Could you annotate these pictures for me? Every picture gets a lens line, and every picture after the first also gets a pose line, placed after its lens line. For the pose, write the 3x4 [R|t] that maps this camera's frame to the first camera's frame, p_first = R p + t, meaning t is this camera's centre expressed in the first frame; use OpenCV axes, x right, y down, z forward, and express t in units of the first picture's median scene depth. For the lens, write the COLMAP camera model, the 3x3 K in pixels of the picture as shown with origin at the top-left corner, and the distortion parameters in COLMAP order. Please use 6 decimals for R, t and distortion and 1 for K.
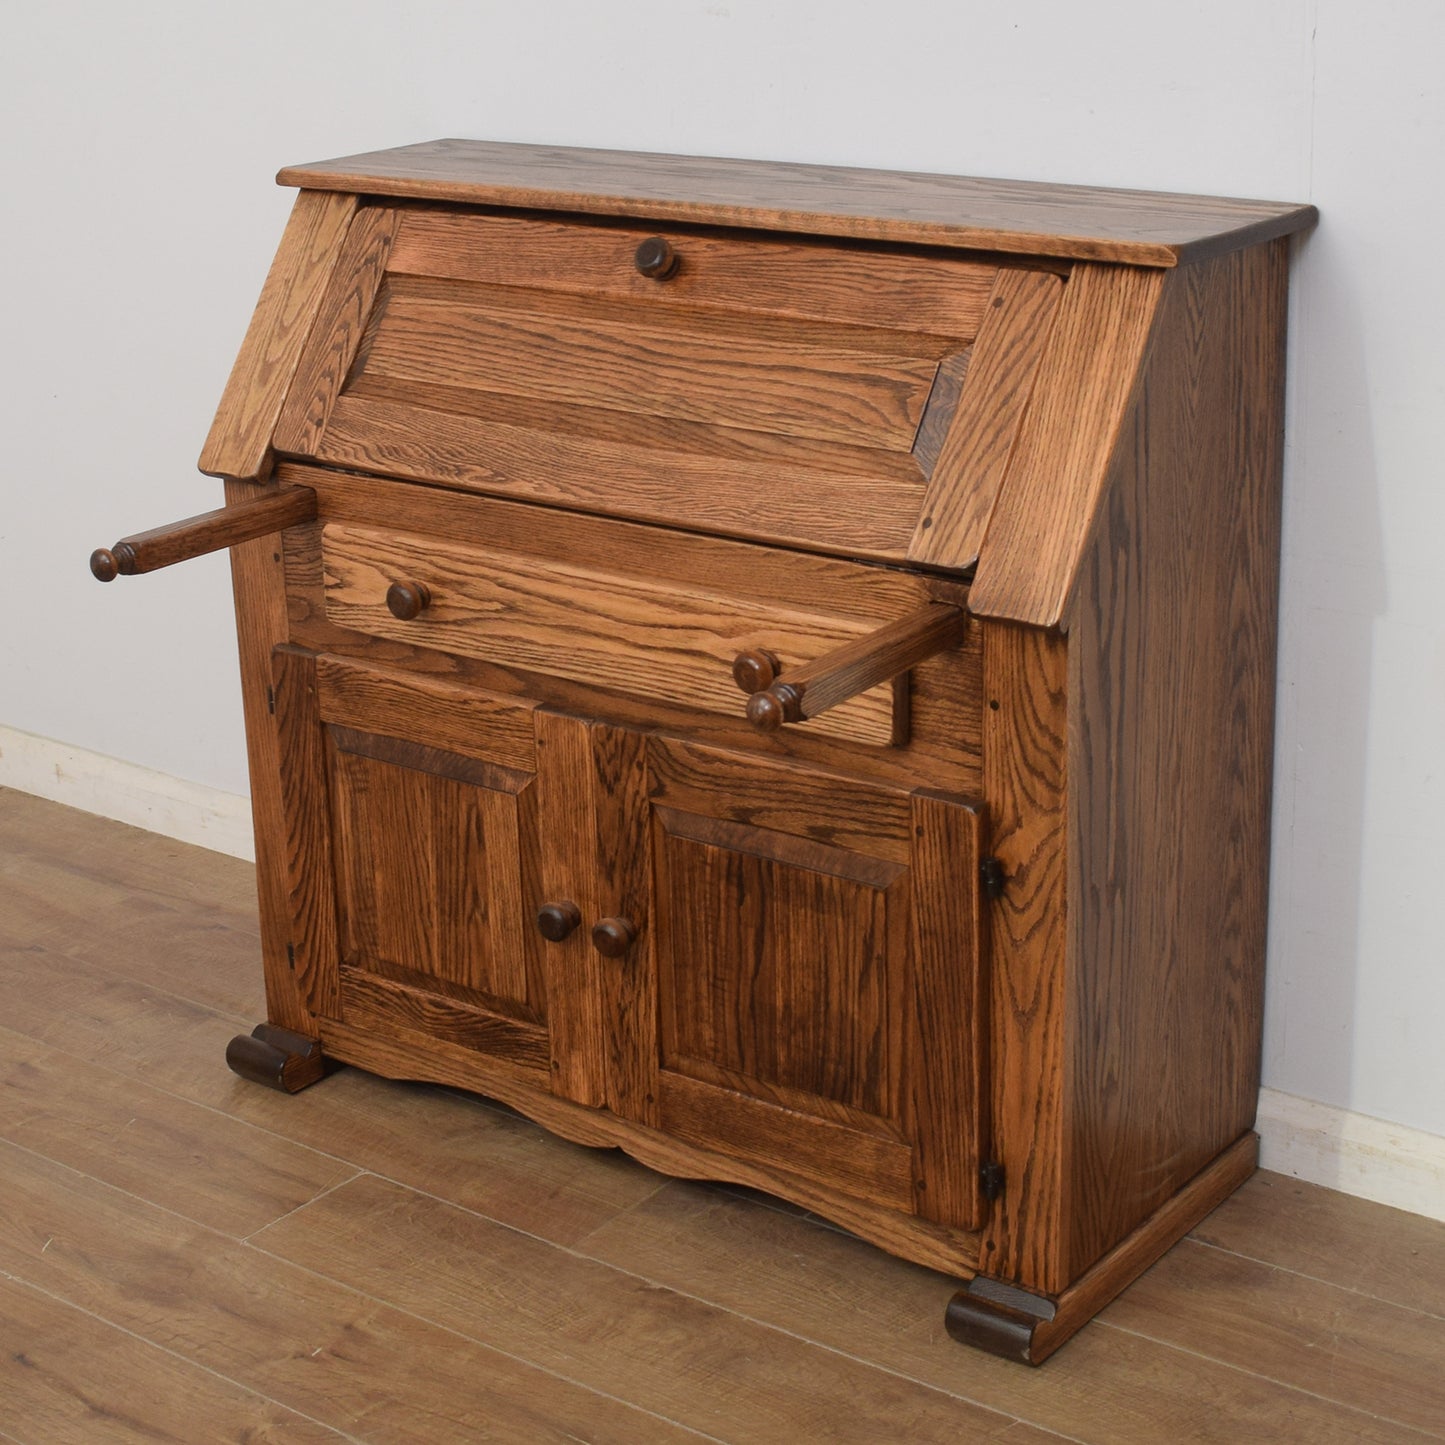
lens RADIAL K [[2793.5, 0, 687.6], [0, 2793.5, 656.0], [0, 0, 1]] dist [-0.094065, 0.000000]
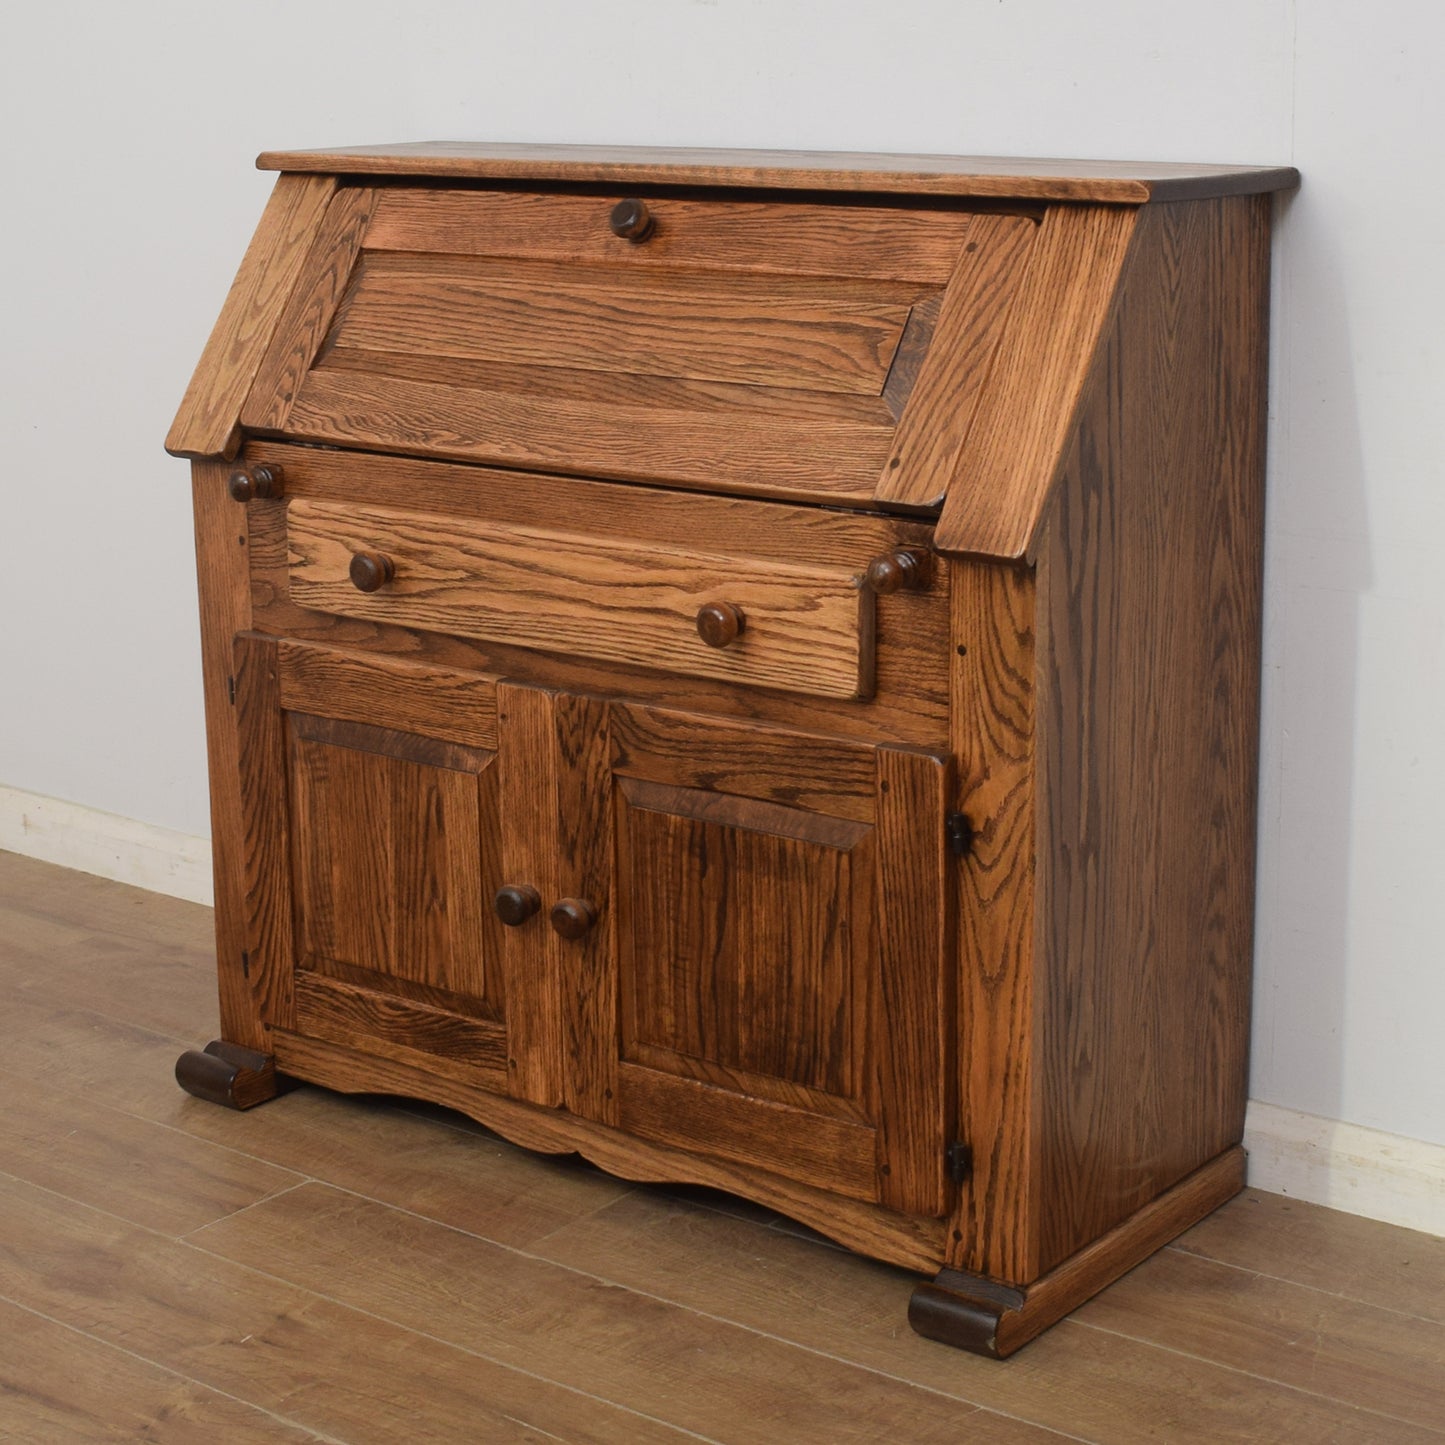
lens RADIAL K [[2877.1, 0, 781.1], [0, 2877.1, 636.3], [0, 0, 1]] dist [-0.090809, 0.000000]
pose [[0.999707, 0.018814, 0.015208, 0.029151], [-0.017298, 0.995396, -0.094269, 0.099283], [-0.016912, 0.093978, 0.995431, 0.003806]]
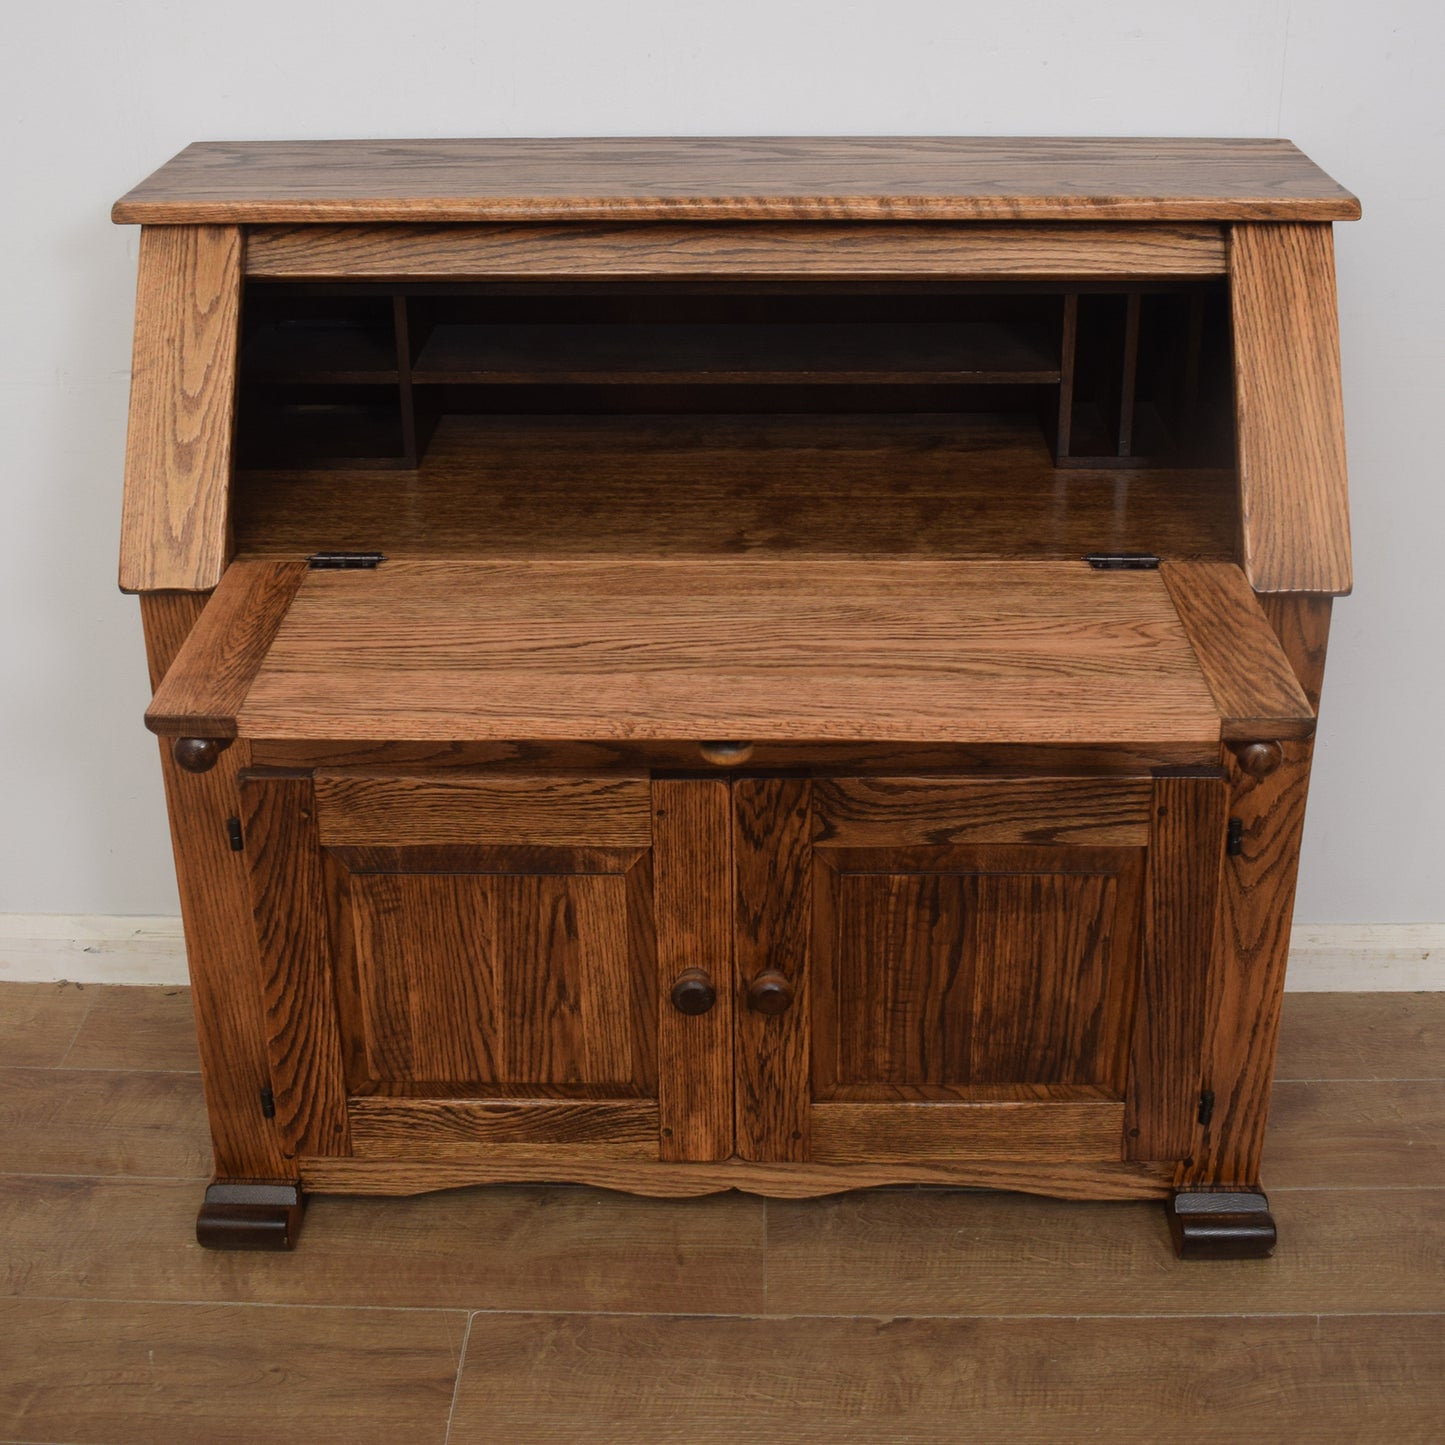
lens RADIAL K [[2091.6, 0, 736.3], [0, 2091.6, 583.9], [0, 0, 1]] dist [-0.093973, 0.000000]
pose [[0.800270, -0.214290, 0.560042, -0.410874], [0.166788, 0.976656, 0.135369, -0.133769], [-0.575977, -0.014923, 0.817330, 0.452511]]
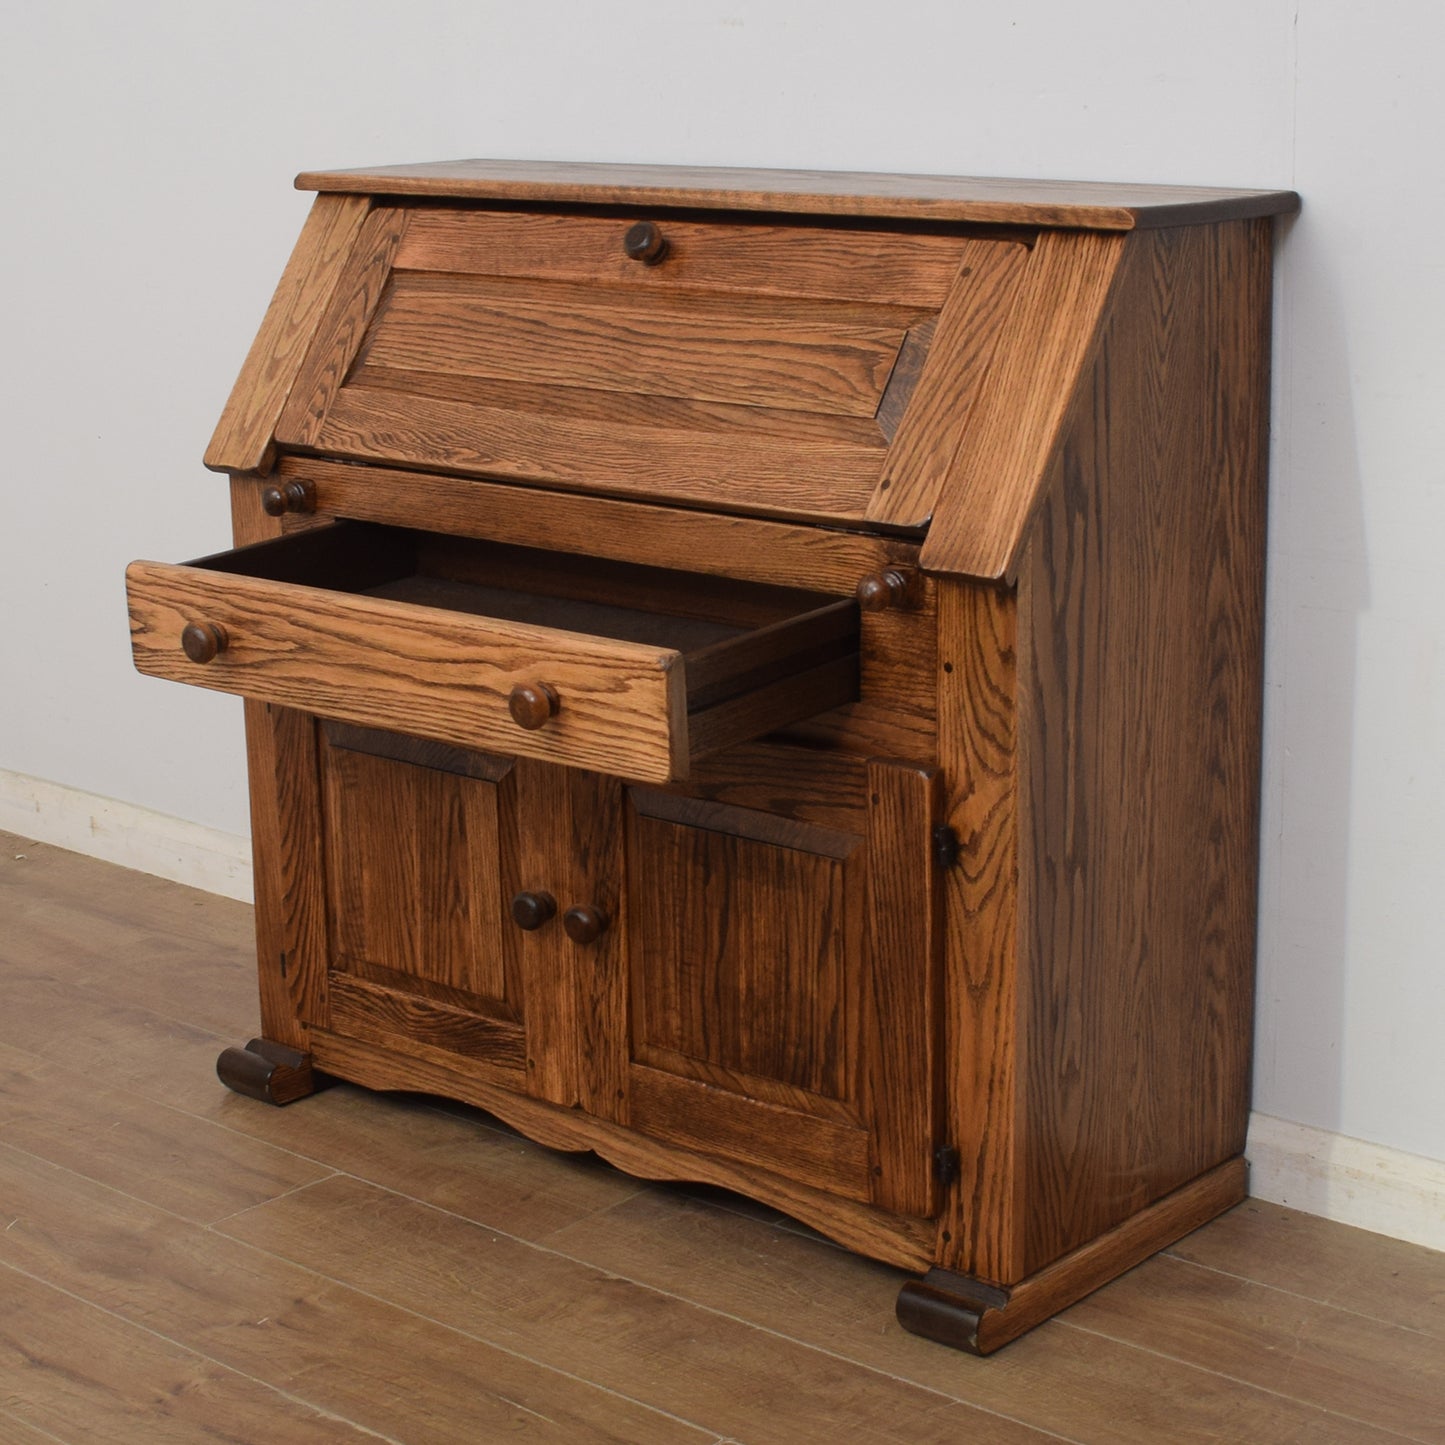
lens RADIAL K [[2973.7, 0, 743.9], [0, 2973.7, 755.1], [0, 0, 1]] dist [-0.093083, 0.000000]
pose [[0.998360, 0.028014, -0.049931, 0.083463], [-0.030674, 0.998106, -0.053324, 0.098746], [0.048343, 0.054768, 0.997328, -0.055198]]
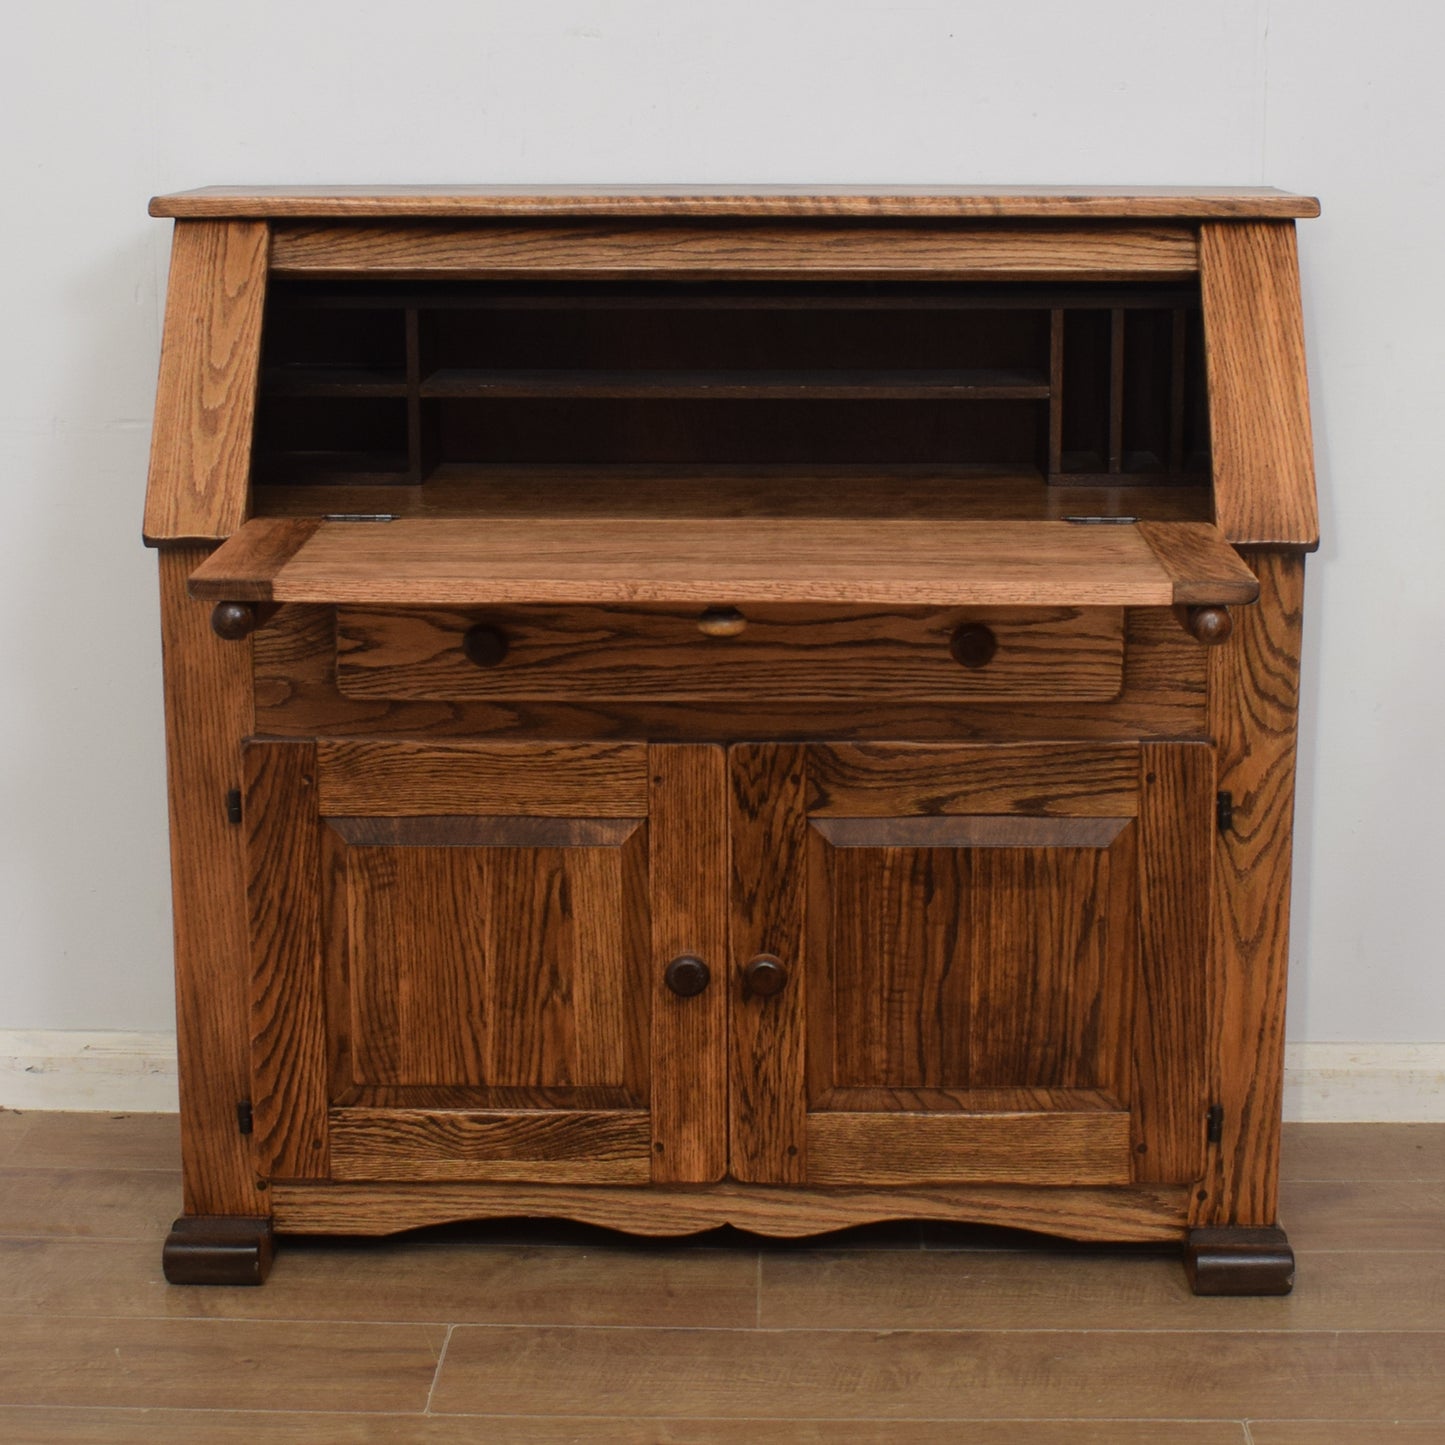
lens RADIAL K [[2973.7, 0, 763.5], [0, 2973.7, 645.3], [0, 0, 1]] dist [-0.093083, 0.000000]
pose [[0.798145, -0.086568, 0.596214, -0.627220], [0.161035, 0.984270, -0.072663, 0.066748], [-0.580545, 0.154007, 0.799531, 0.199593]]
